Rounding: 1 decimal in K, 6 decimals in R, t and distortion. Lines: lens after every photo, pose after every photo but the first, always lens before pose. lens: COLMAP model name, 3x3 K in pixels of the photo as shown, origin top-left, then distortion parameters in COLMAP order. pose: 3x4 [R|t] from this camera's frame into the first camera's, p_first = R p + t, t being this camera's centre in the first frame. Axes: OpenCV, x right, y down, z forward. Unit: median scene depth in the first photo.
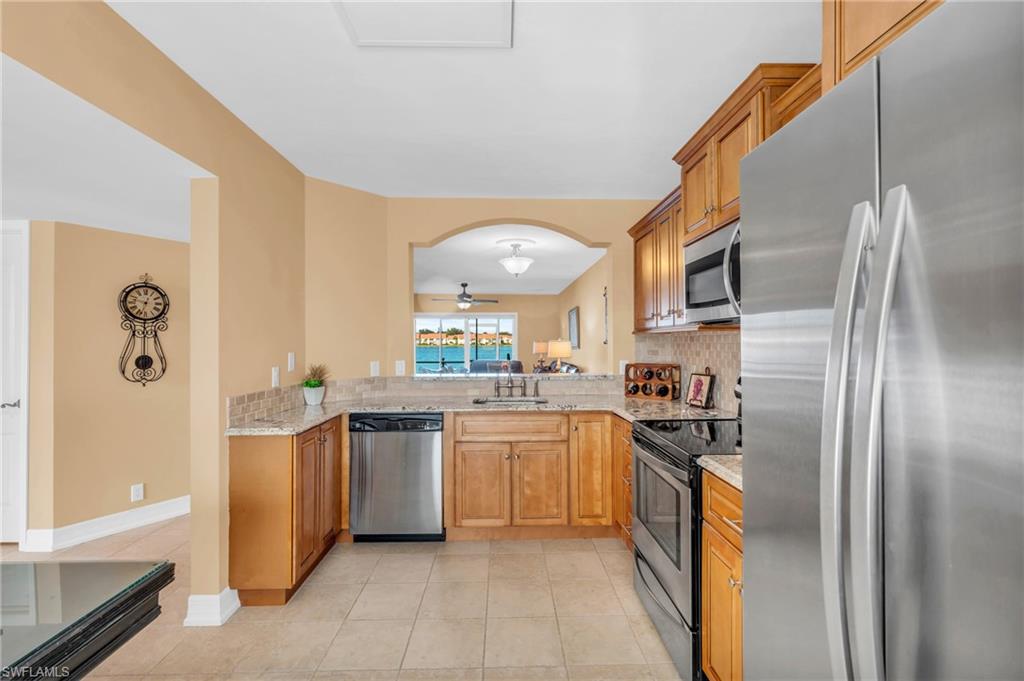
lens RADIAL K [[467.5, 0, 516.3], [0, 467.5, 340.4], [0, 0, 1]] dist [-0.002537, -0.000016]
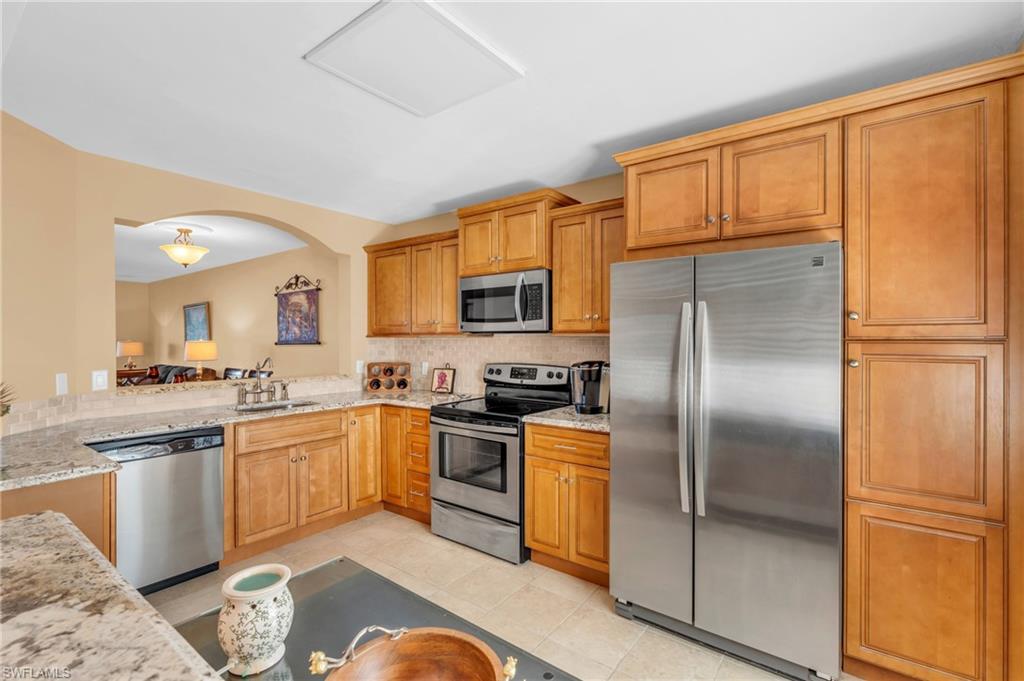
lens RADIAL K [[469.6, 0, 512.0], [0, 469.6, 340.5], [0, 0, 1]] dist [-0.009404, 0.000214]
pose [[0.629169, -0.002170, 0.777265, -0.506563], [-0.002783, 0.999983, 0.005044, -0.015323], [-0.777263, -0.005337, 0.629153, -0.000079]]
